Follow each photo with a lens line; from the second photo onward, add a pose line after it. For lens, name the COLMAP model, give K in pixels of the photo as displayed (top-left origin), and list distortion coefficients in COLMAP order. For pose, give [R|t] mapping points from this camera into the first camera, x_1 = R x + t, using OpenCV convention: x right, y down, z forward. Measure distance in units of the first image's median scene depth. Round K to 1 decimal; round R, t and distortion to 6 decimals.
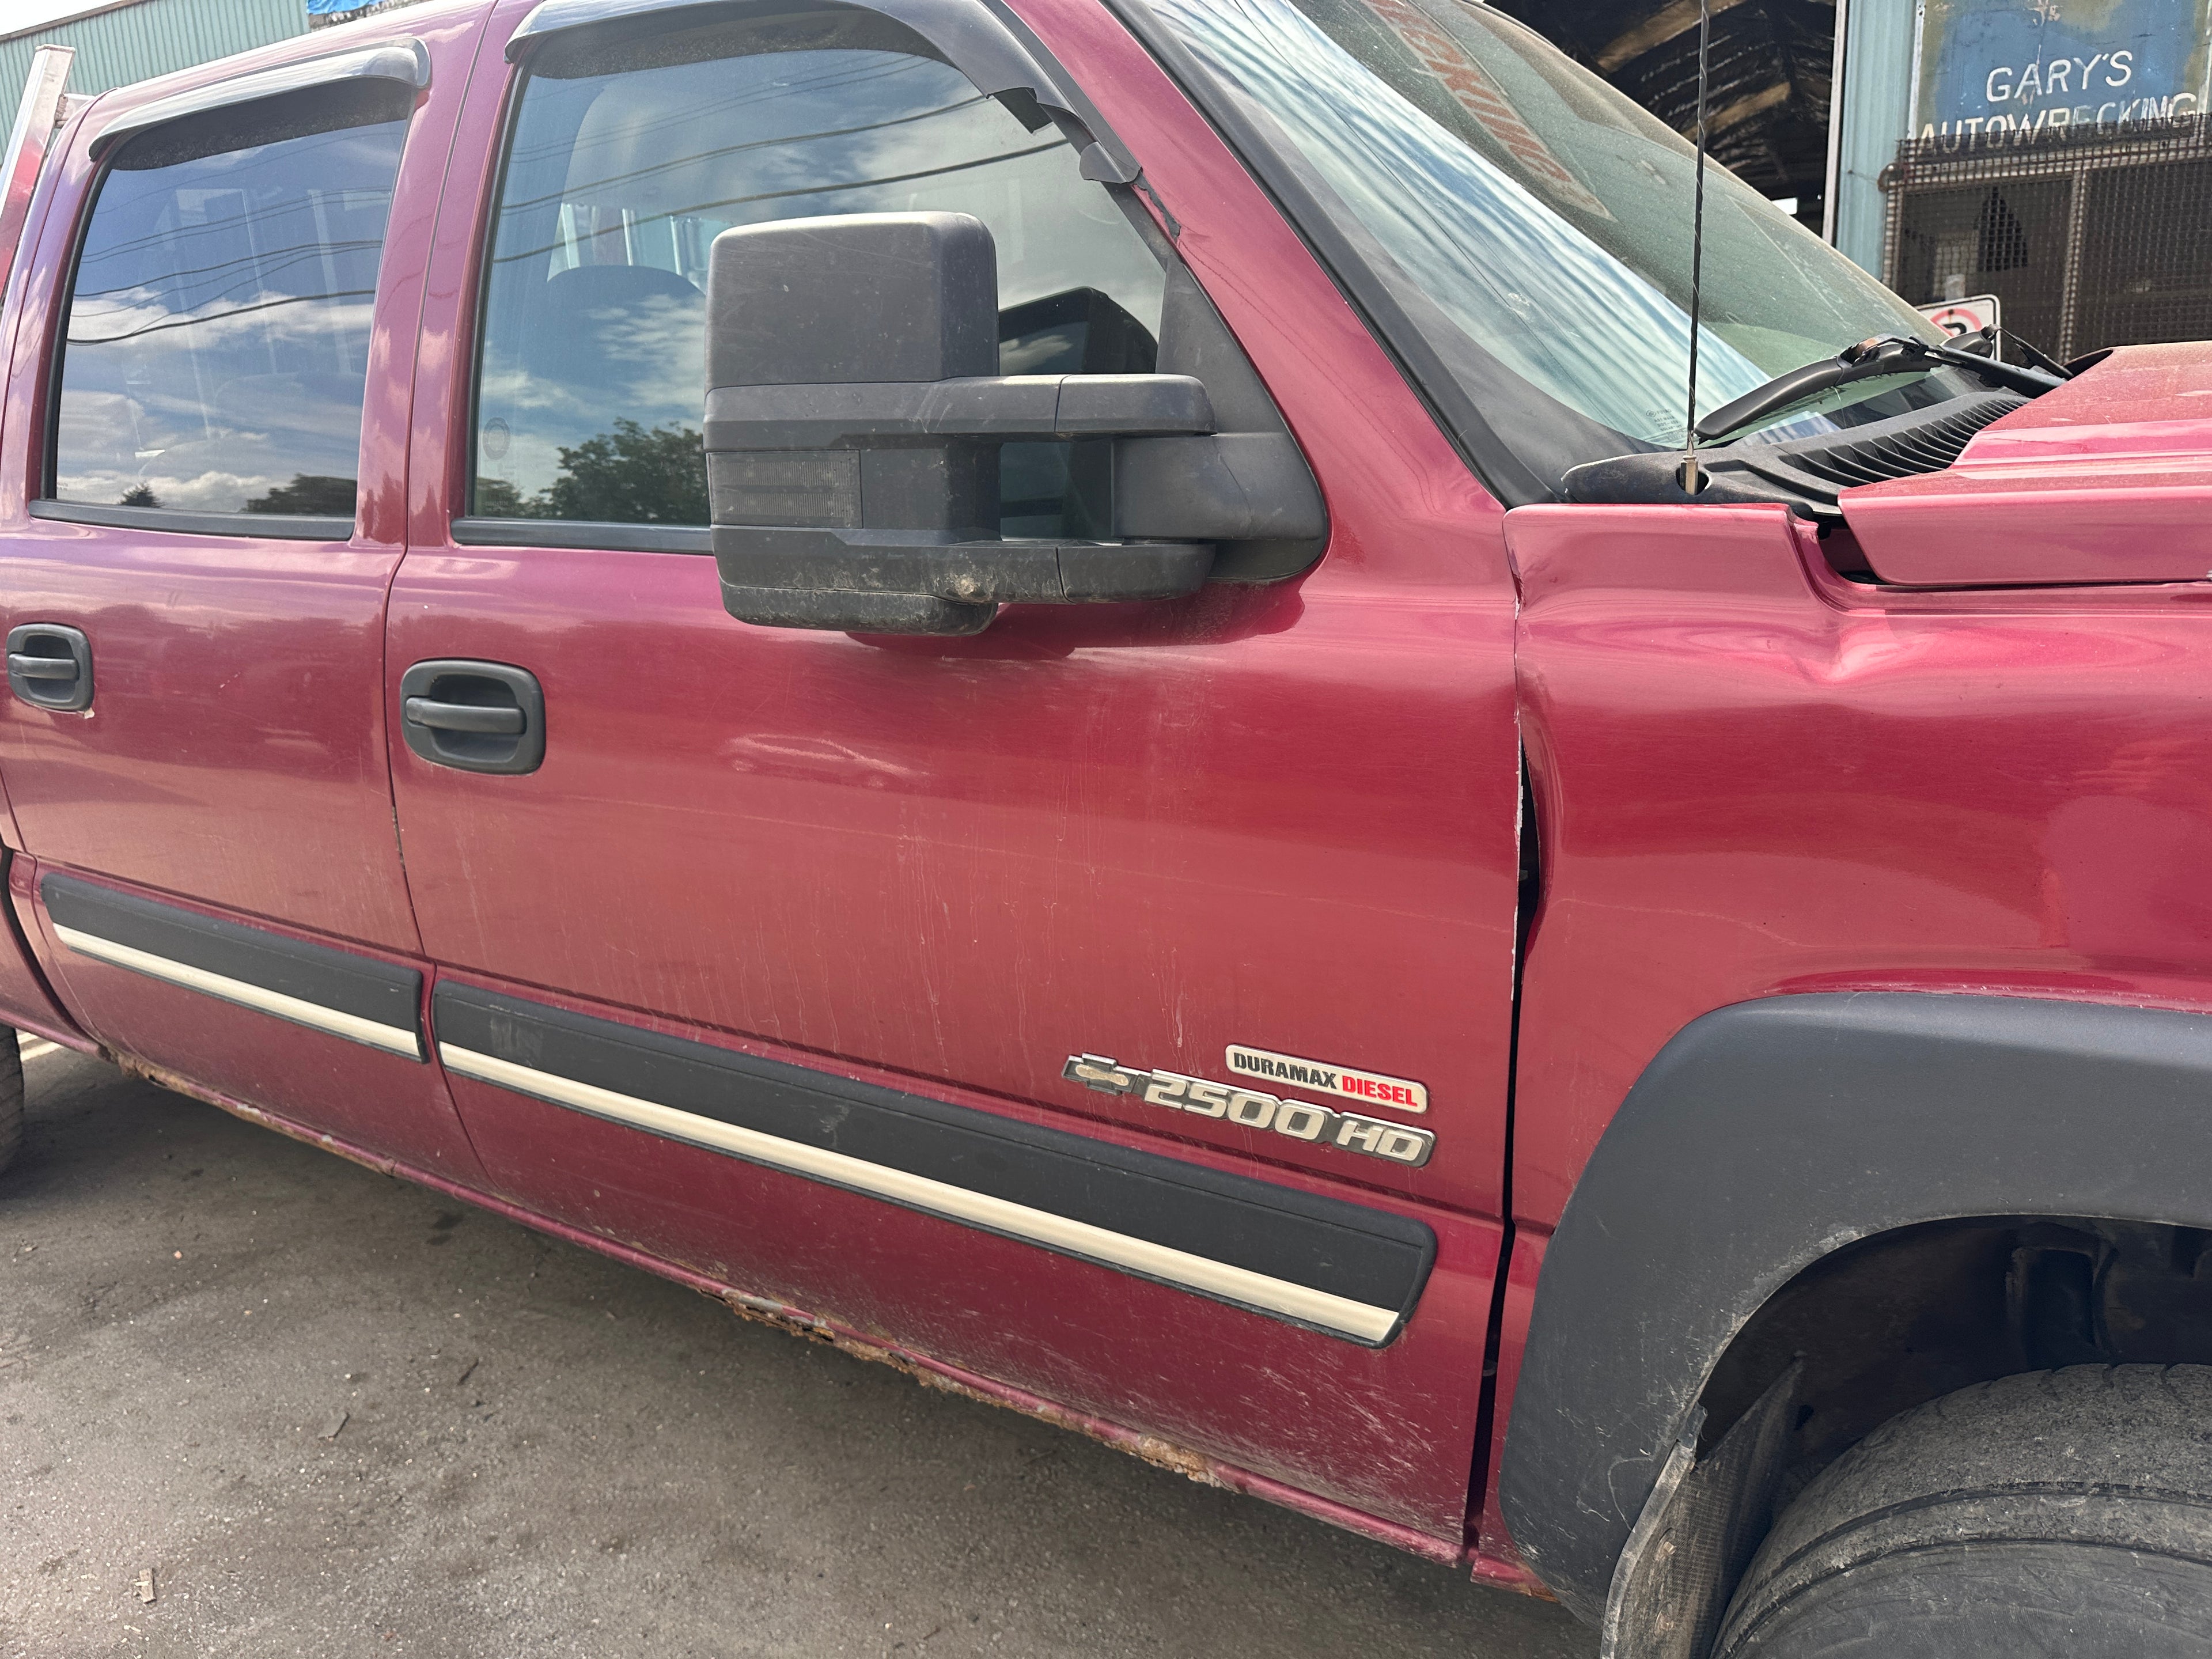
lens RADIAL K [[1548.7, 0, 1109.6], [0, 1548.7, 820.6], [0, 0, 1]] dist [0.010306, -0.010296]
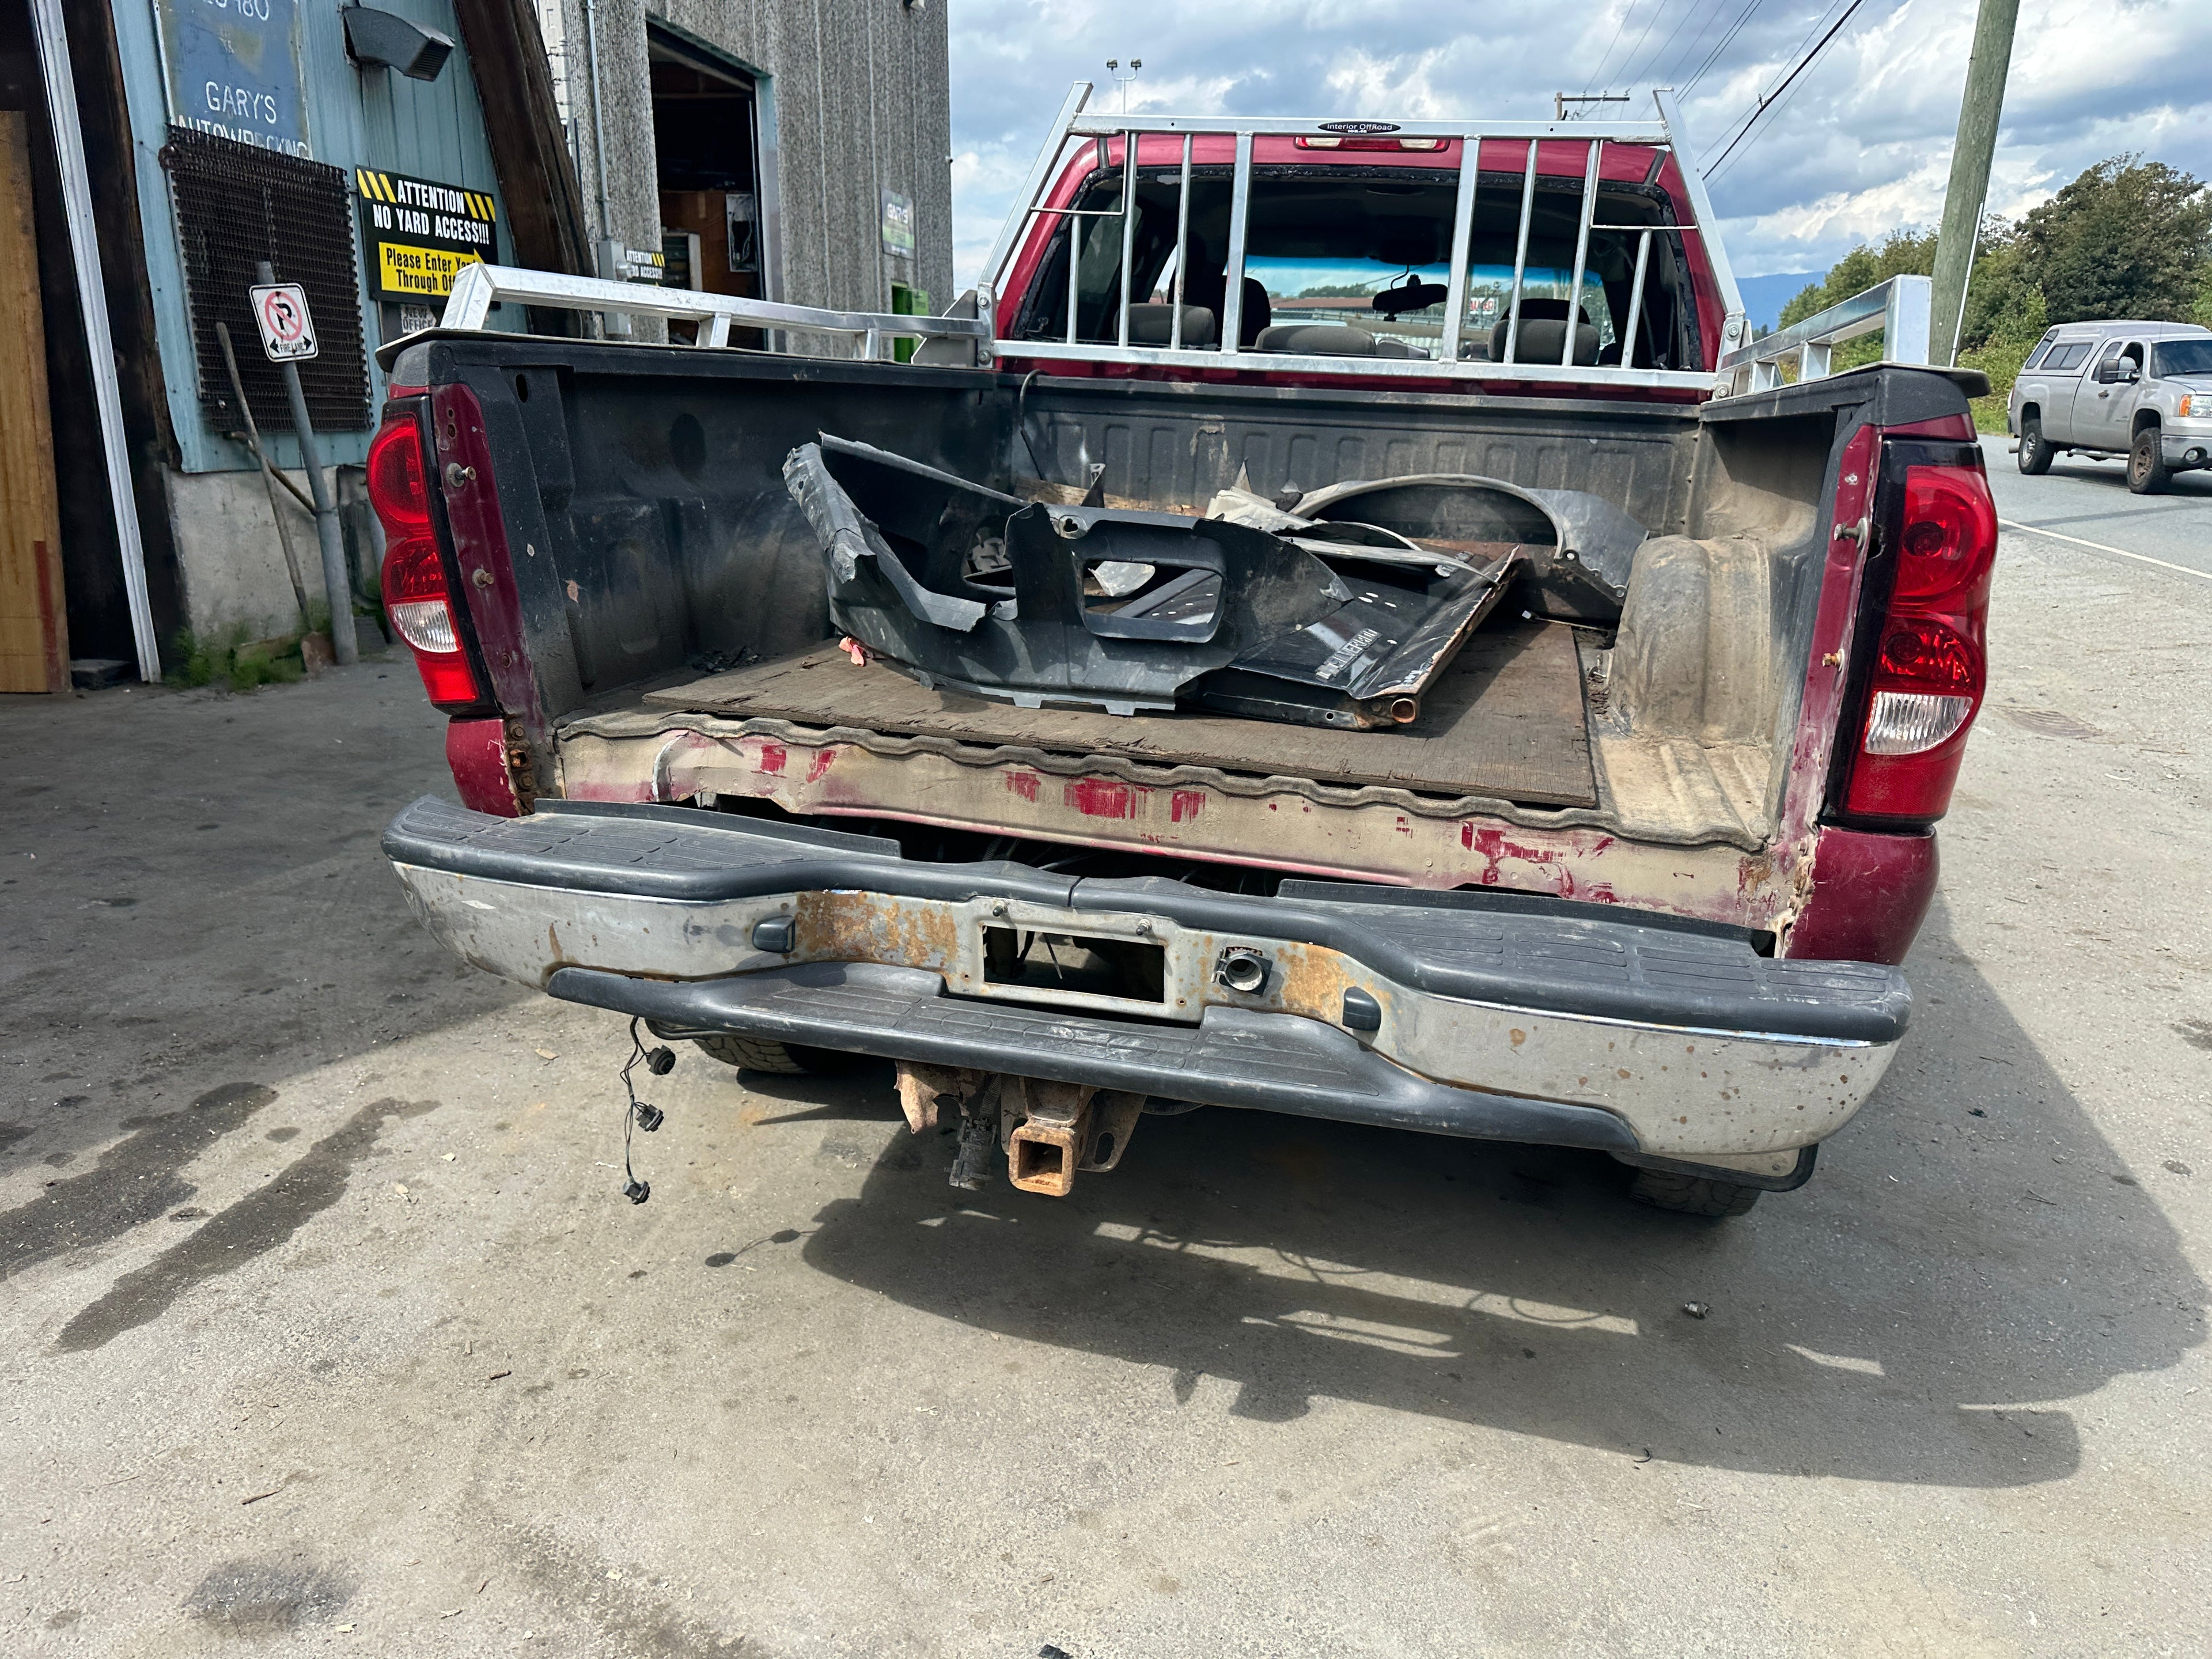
lens RADIAL K [[1542.3, 0, 1112.6], [0, 1542.3, 818.0], [0, 0, 1]] dist [0.034013, -0.047627]
pose [[-0.312657, -0.216794, 0.924795, -1.762578], [0.225316, 0.928891, 0.293930, -0.346507], [-0.922756, 0.300270, -0.241577, 1.756773]]
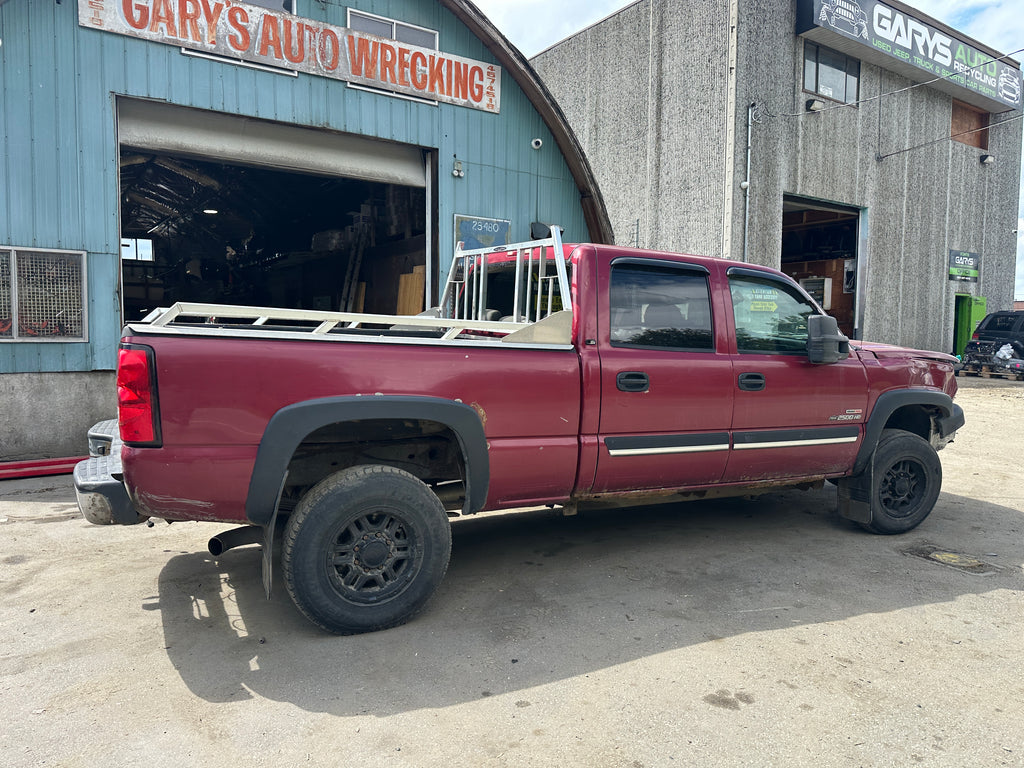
lens RADIAL K [[708.0, 0, 513.0], [0, 708.0, 383.5], [0, 0, 1]] dist [0.057677, -0.082885]
pose [[0.488734, -0.006004, 0.872412, -1.940265], [0.167638, 0.981988, -0.087155, 0.014373], [-0.856176, 0.188845, 0.480937, 0.280520]]
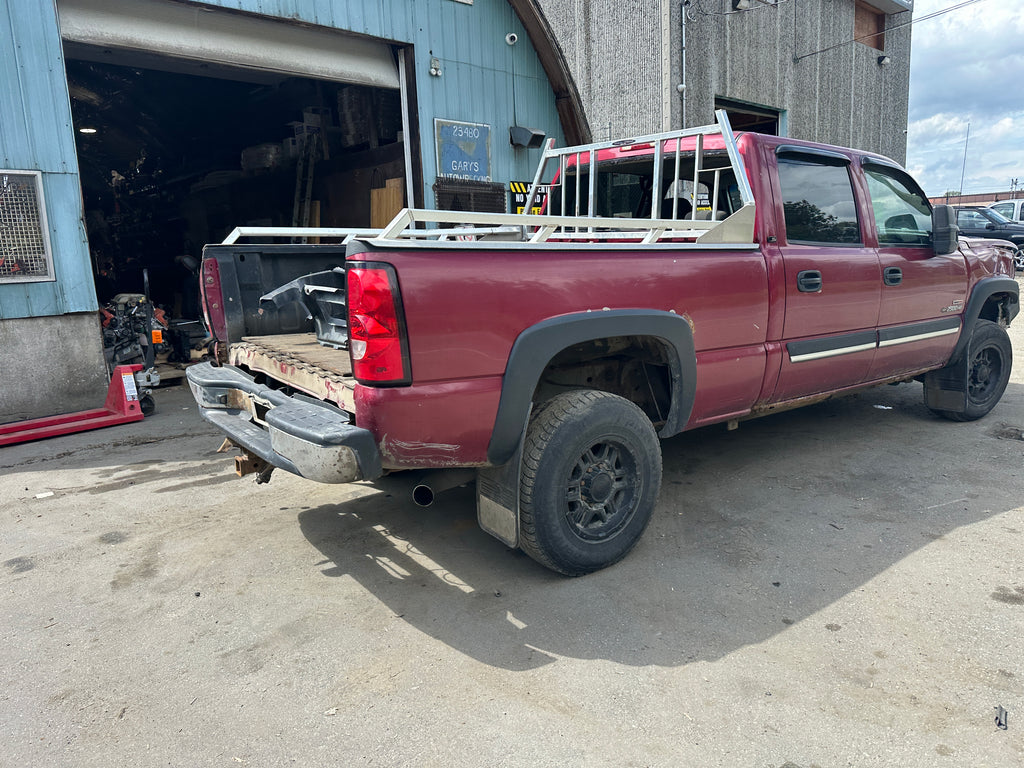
lens RADIAL K [[708.0, 0, 513.0], [0, 708.0, 383.5], [0, 0, 1]] dist [0.057677, -0.082885]
pose [[0.343353, -0.133049, 0.929735, -2.038834], [0.238745, 0.969763, 0.050608, -0.090685], [-0.908355, 0.204593, 0.364736, 0.833437]]
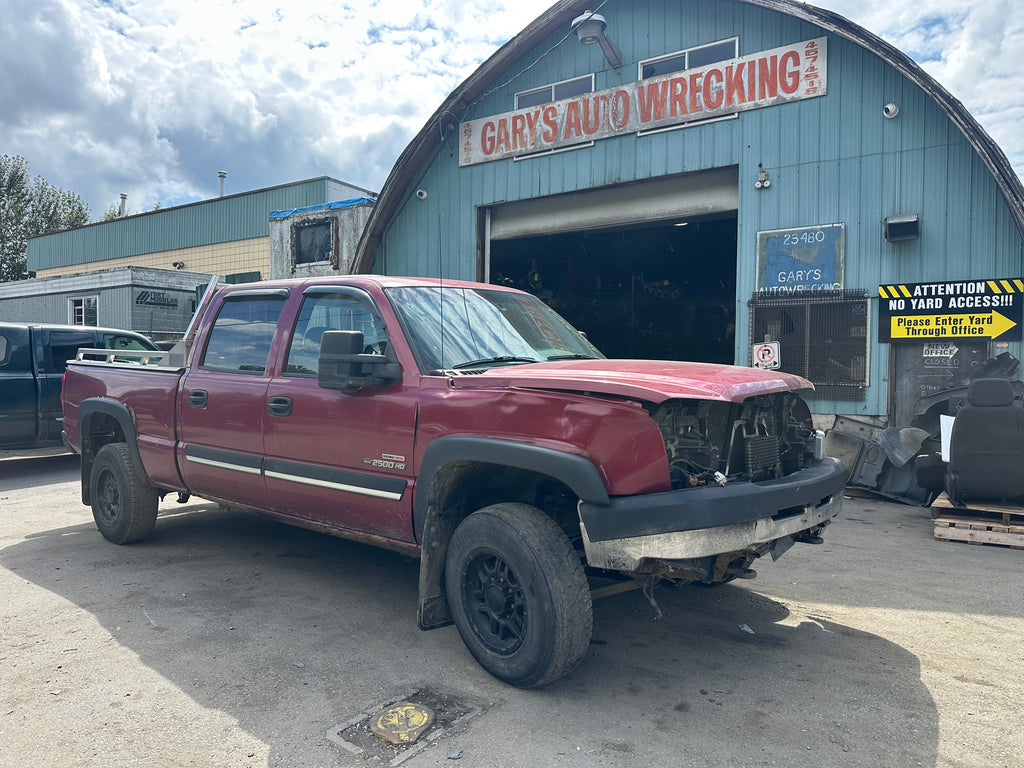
lens RADIAL K [[709.9, 0, 512.8], [0, 709.9, 390.1], [0, 0, 1]] dist [0.035906, -0.066855]
pose [[0.993532, 0.059781, -0.096539, 0.394757], [-0.079161, 0.974184, -0.211424, 0.208328], [0.081408, 0.217698, 0.972615, -0.851799]]
